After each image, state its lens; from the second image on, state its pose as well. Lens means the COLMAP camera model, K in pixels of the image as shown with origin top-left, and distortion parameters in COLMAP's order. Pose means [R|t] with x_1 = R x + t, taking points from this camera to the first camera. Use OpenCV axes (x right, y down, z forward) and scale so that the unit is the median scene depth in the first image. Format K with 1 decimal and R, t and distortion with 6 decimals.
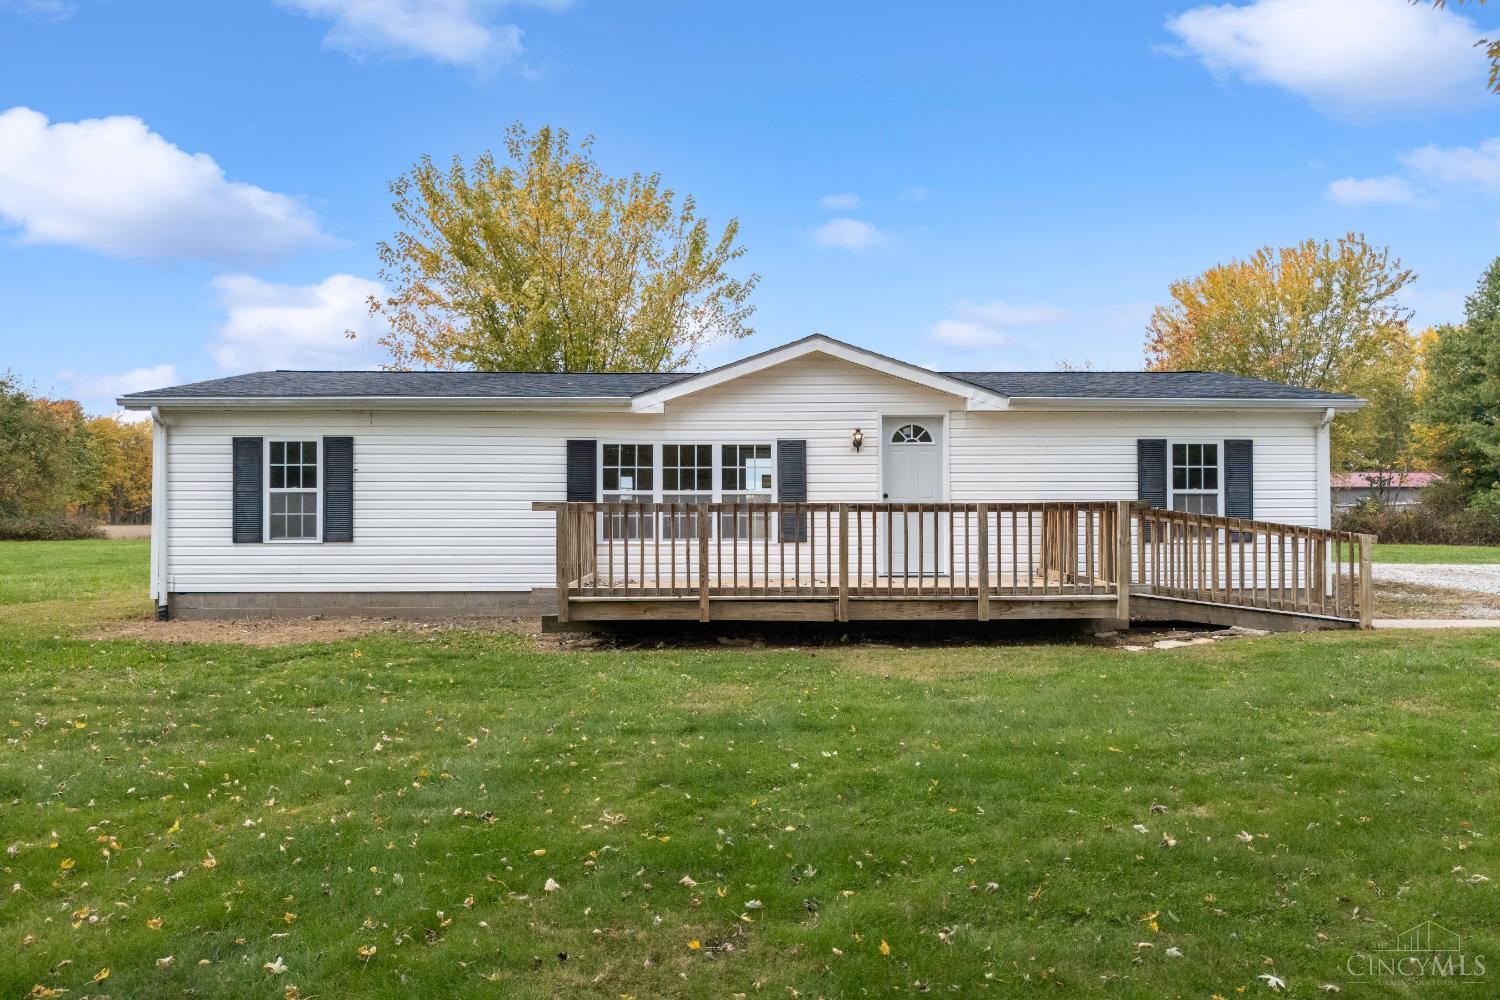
lens RADIAL K [[1195.3, 0, 748.7], [0, 1195.3, 512.2], [0, 0, 1]] dist [0.006296, -0.003177]
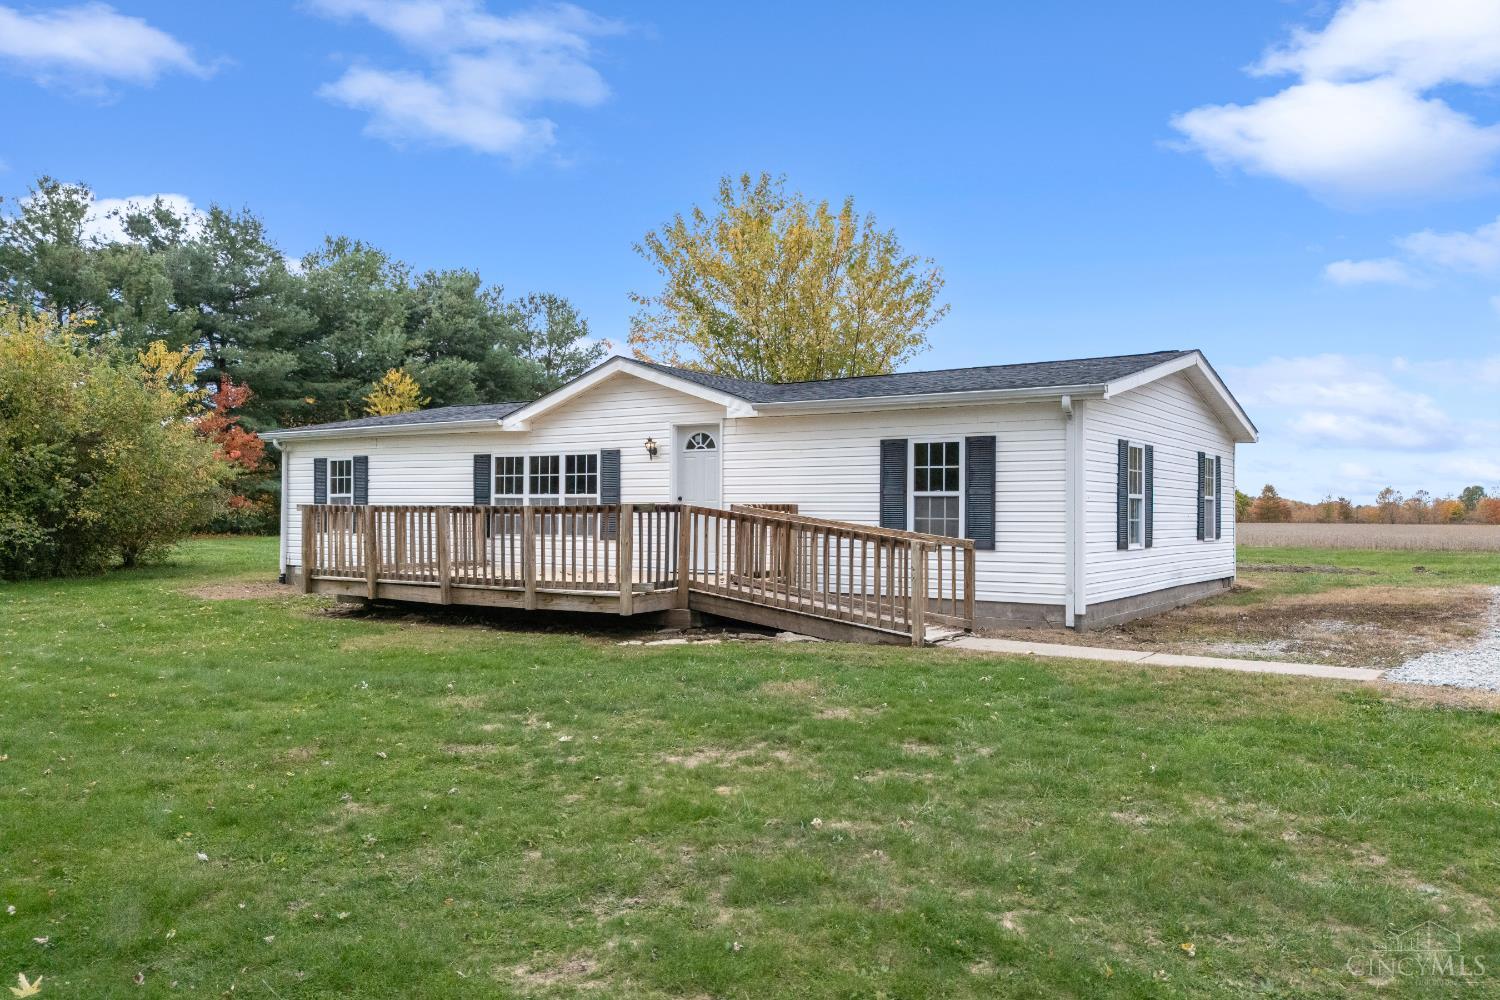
lens RADIAL K [[1167.6, 0, 748.3], [0, 1167.6, 496.6], [0, 0, 1]] dist [-0.009938, -0.002567]
pose [[0.804334, -0.002301, -0.594172, 0.802516], [-0.006616, 0.999896, -0.012829, -0.002397], [0.594140, 0.014250, 0.804235, 0.186401]]
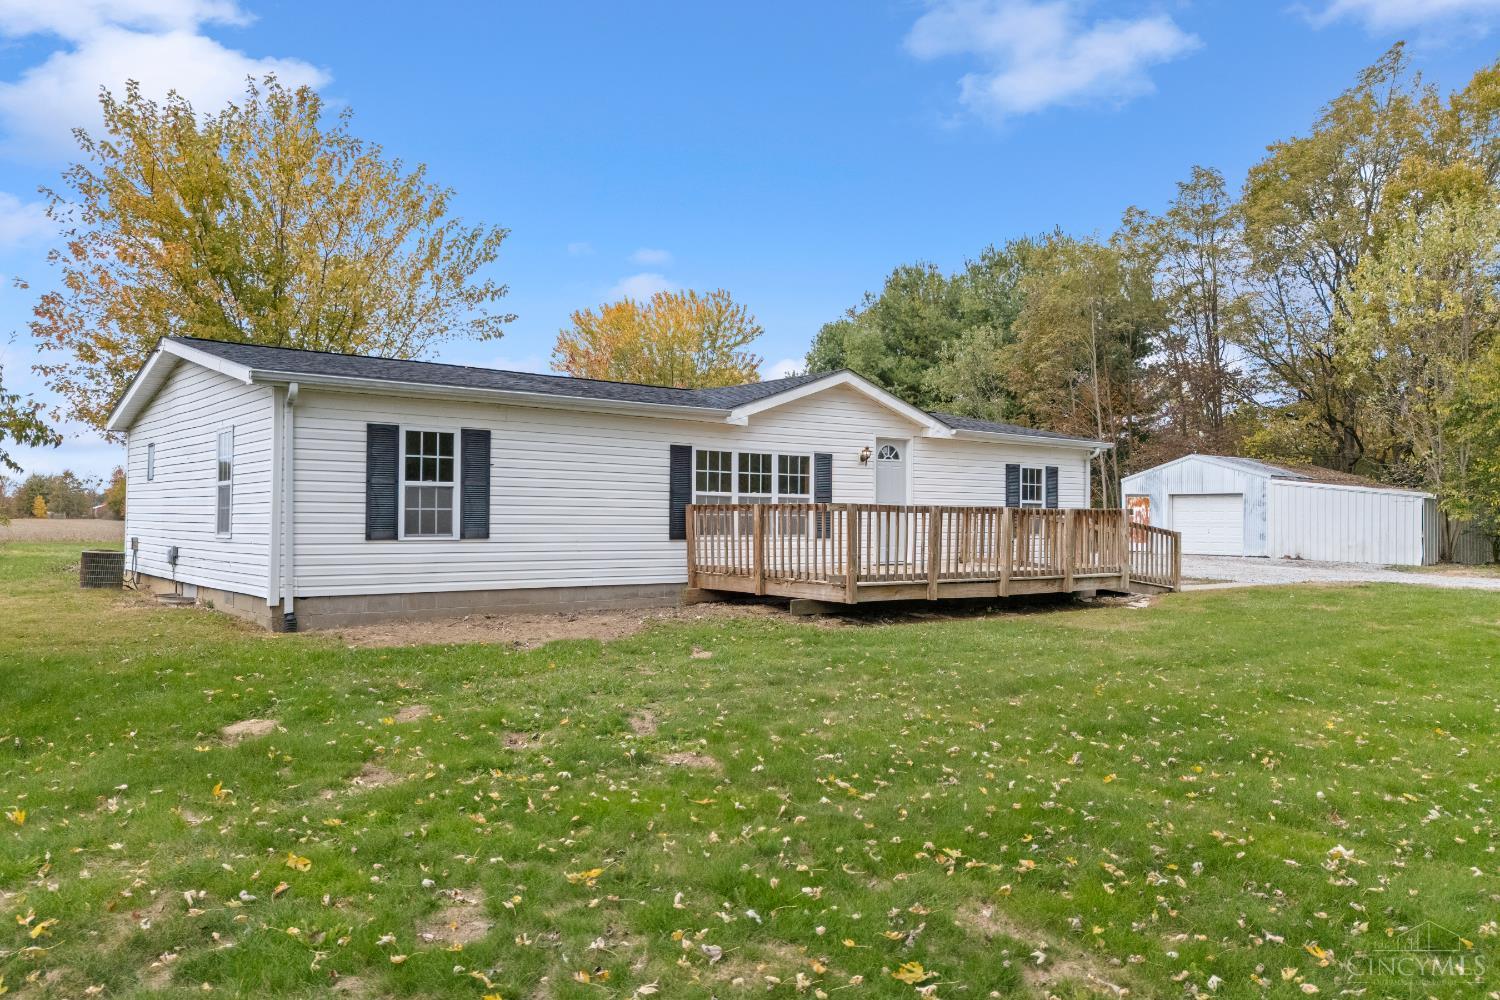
lens RADIAL K [[1079.2, 0, 753.1], [0, 1079.2, 502.9], [0, 0, 1]] dist [0.018825, -0.007322]
pose [[0.797935, 0.016527, 0.602518, -0.680833], [-0.017409, 0.999839, -0.004370, -0.004066], [-0.602493, -0.007002, 0.798094, 0.168762]]
